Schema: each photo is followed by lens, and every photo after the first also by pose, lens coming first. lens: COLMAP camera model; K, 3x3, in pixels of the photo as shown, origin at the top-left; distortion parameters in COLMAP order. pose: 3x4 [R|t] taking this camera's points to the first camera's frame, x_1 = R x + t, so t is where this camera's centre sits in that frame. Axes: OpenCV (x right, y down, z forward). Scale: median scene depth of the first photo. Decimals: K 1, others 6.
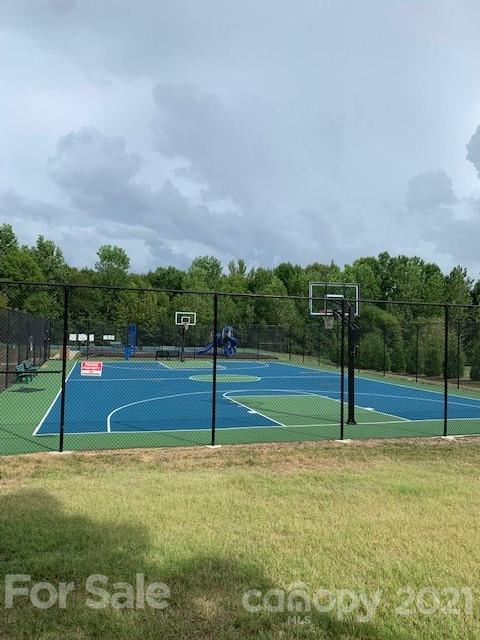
lens RADIAL K [[482.5, 0, 240.0], [0, 482.5, 320.0], [0, 0, 1]] dist [0.103511, -0.247977]
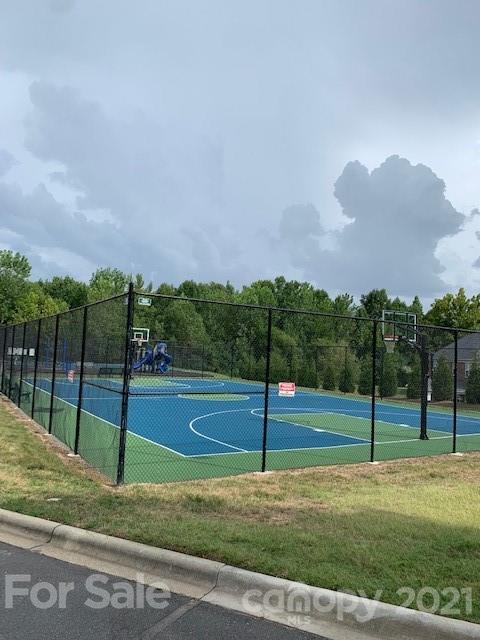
lens RADIAL K [[487.0, 0, 216.5], [0, 487.0, 308.8], [0, 0, 1]] dist [0.151590, -0.258425]
pose [[0.965786, 0.045765, 0.255269, -0.107715], [-0.031711, 0.997760, -0.058902, -0.000892], [-0.257393, 0.048792, 0.965074, 0.002169]]
